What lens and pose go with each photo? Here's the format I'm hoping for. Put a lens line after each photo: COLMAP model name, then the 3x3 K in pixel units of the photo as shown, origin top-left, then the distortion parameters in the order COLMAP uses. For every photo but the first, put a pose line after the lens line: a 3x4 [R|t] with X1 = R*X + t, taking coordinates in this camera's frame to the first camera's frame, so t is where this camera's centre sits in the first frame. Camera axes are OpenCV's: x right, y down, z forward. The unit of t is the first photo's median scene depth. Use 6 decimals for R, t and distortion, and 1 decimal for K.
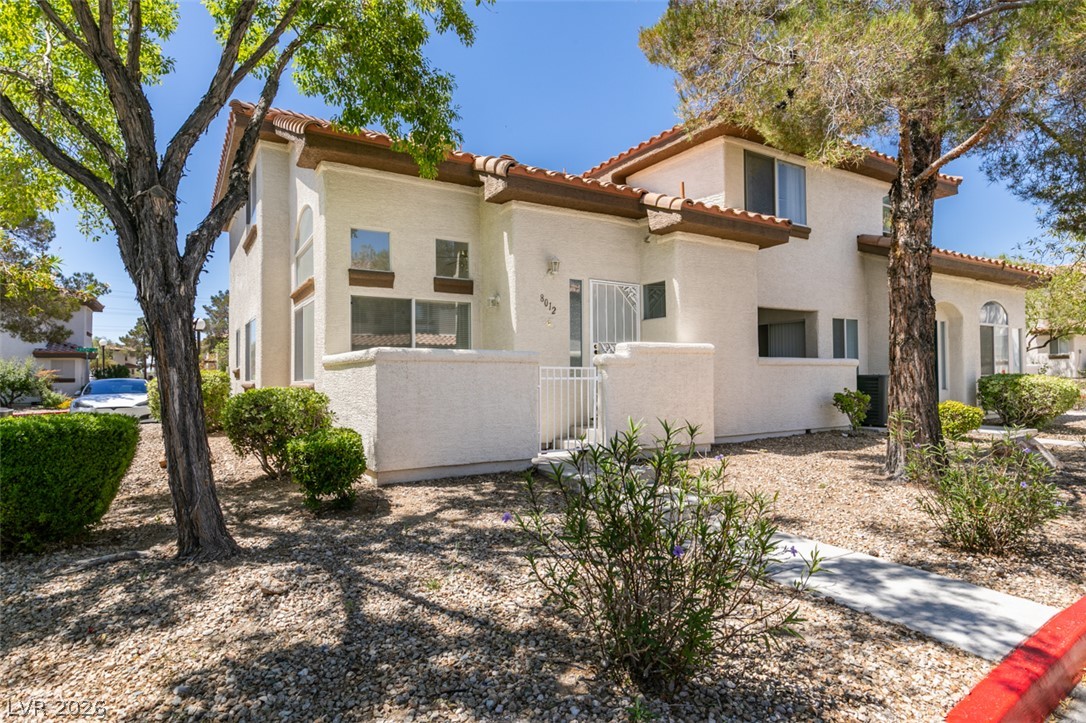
lens RADIAL K [[587.4, 0, 540.9], [0, 587.4, 365.2], [0, 0, 1]] dist [-0.001333, -0.000669]
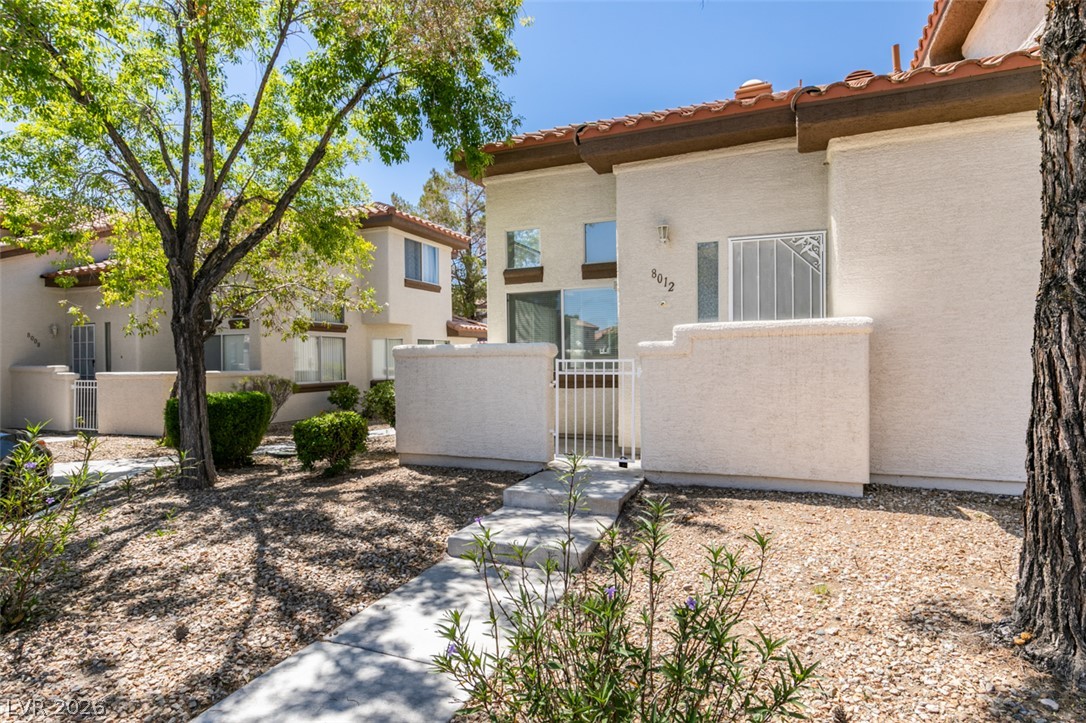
lens RADIAL K [[587.4, 0, 540.9], [0, 587.4, 365.2], [0, 0, 1]] dist [-0.001333, -0.000669]
pose [[0.583261, 0.004682, -0.812272, 0.576633], [0.023631, 0.999462, 0.022730, -0.007967], [0.811941, -0.032452, 0.582836, 0.384793]]
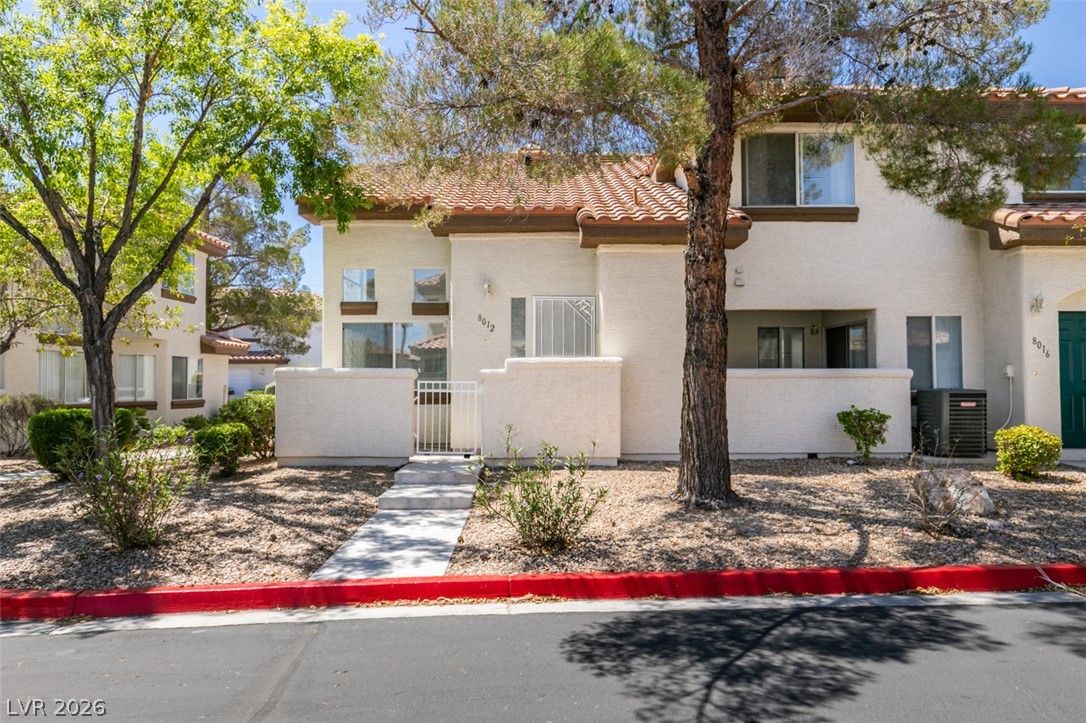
lens RADIAL K [[725.2, 0, 543.0], [0, 725.2, 361.5], [0, 0, 1]] dist [0.004612, 0.000348]
pose [[0.860367, -0.009392, -0.509589, 0.796793], [0.005387, 0.999942, -0.009334, -0.018152], [0.509647, 0.005285, 0.860367, -0.114365]]
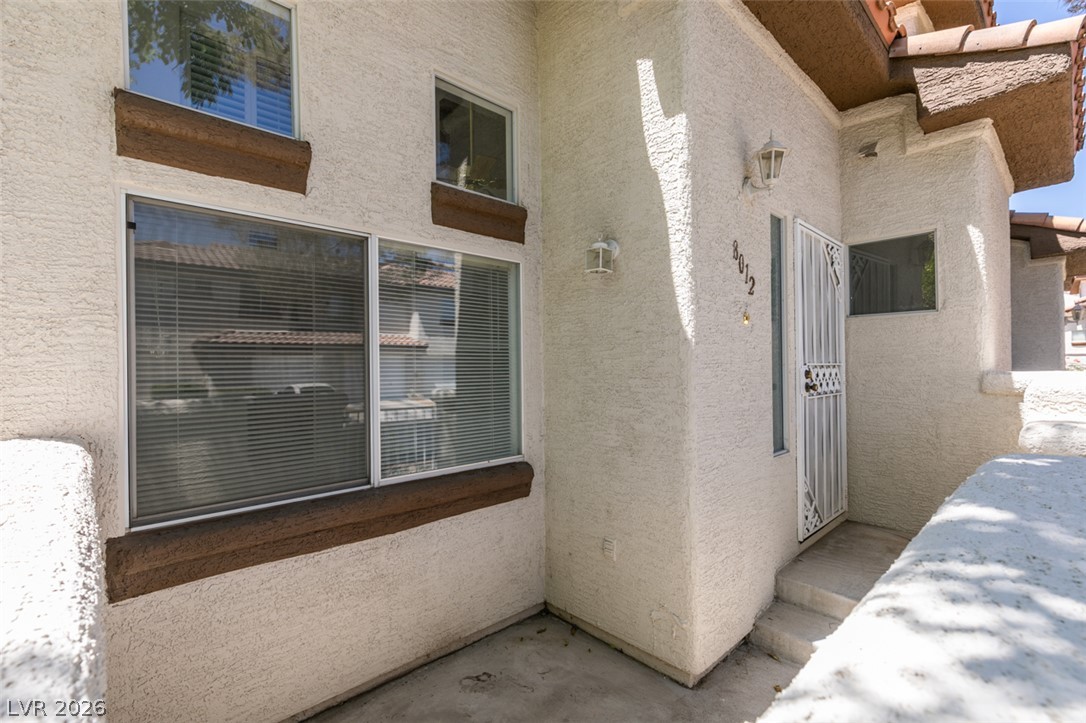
lens RADIAL K [[481.6, 0, 543.0], [0, 481.6, 361.5], [0, 0, 1]] dist [0.000170, 0.000011]
pose [[0.984355, 0.002378, 0.176182, -0.170111], [-0.005627, 0.999823, 0.017947, -0.047893], [-0.176108, -0.018657, 0.984194, 0.712381]]
